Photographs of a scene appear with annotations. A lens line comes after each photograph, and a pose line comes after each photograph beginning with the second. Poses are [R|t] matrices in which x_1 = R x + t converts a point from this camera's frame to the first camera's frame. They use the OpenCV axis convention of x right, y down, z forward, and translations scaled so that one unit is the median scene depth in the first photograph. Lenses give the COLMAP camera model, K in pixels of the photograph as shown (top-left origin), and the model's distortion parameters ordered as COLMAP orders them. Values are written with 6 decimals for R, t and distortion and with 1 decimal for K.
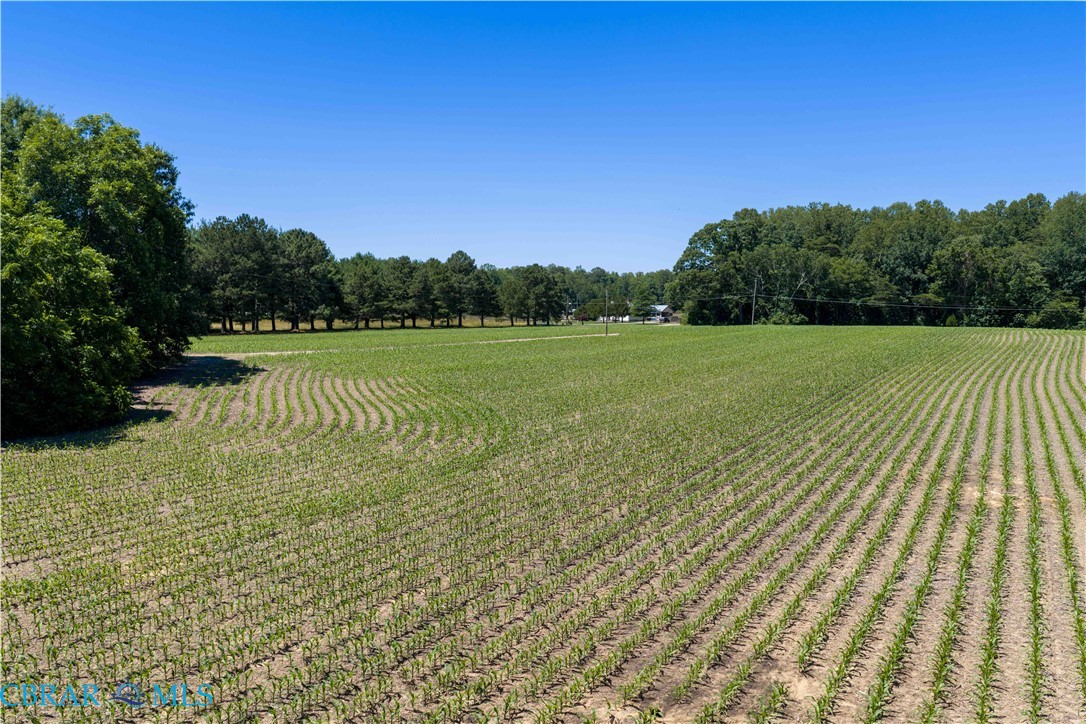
lens RADIAL K [[903.3, 0, 543.0], [0, 903.3, 362.0], [0, 0, 1]] dist [0.008390, -0.012775]
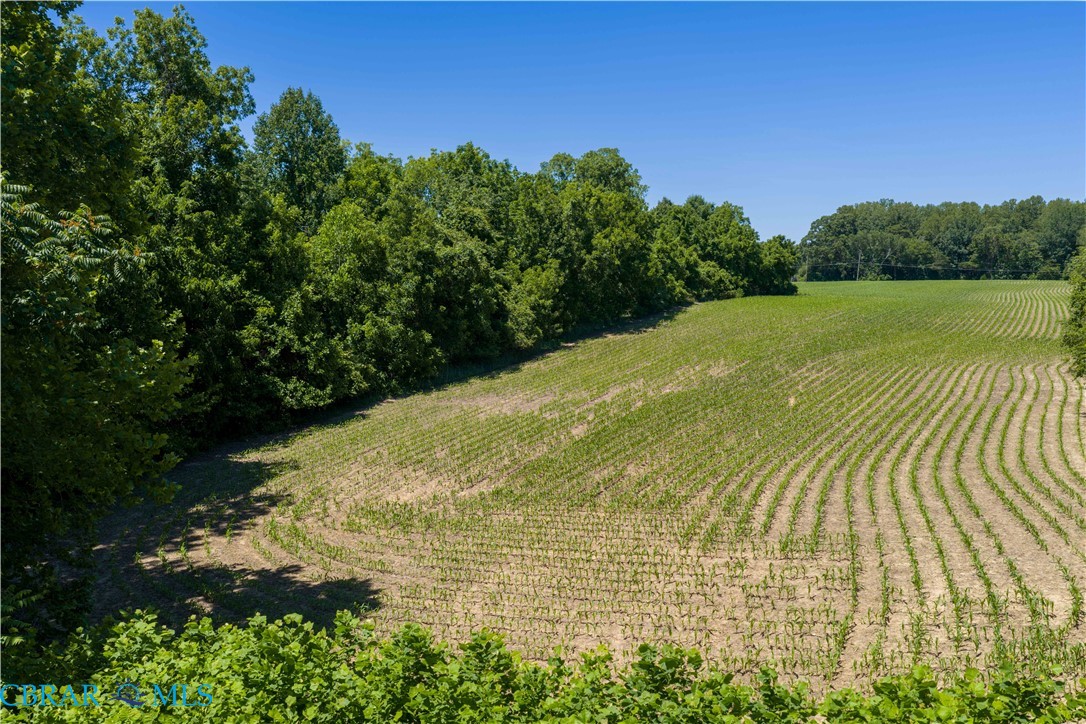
lens RADIAL K [[903.3, 0, 543.0], [0, 903.3, 362.0], [0, 0, 1]] dist [0.008390, -0.012775]
pose [[0.999993, 0.003668, -0.000331, -0.322366], [-0.003655, 0.999451, 0.032929, 0.051536], [0.000451, -0.032928, 0.999458, -0.602866]]
